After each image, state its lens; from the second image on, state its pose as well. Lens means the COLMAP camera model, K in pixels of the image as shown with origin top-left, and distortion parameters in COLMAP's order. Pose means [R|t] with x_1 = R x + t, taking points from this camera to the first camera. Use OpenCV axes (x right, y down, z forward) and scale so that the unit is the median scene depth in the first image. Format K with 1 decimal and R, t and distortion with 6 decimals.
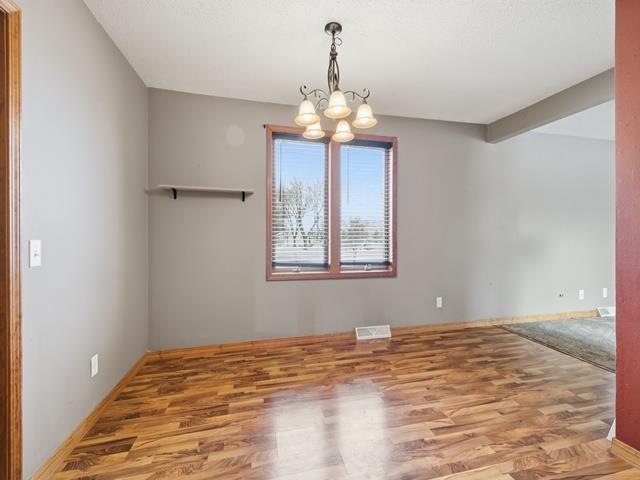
lens RADIAL K [[278.8, 0, 320.0], [0, 278.8, 240.0], [0, 0, 1]] dist [0.013059, -0.000372]
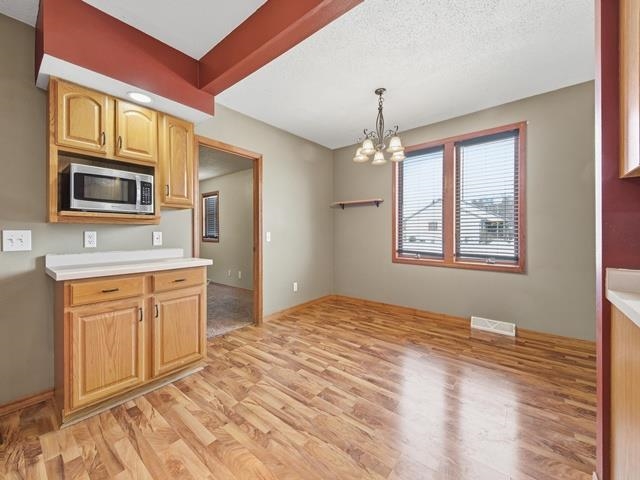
lens RADIAL K [[256.0, 0, 320.8], [0, 256.0, 236.8], [0, 0, 1]] dist [0.000259, -0.000112]
pose [[0.586476, 0.011095, -0.809890, 0.682786], [-0.006915, 0.999938, 0.008690, 0.010131], [0.809937, 0.000504, 0.586517, -0.043301]]
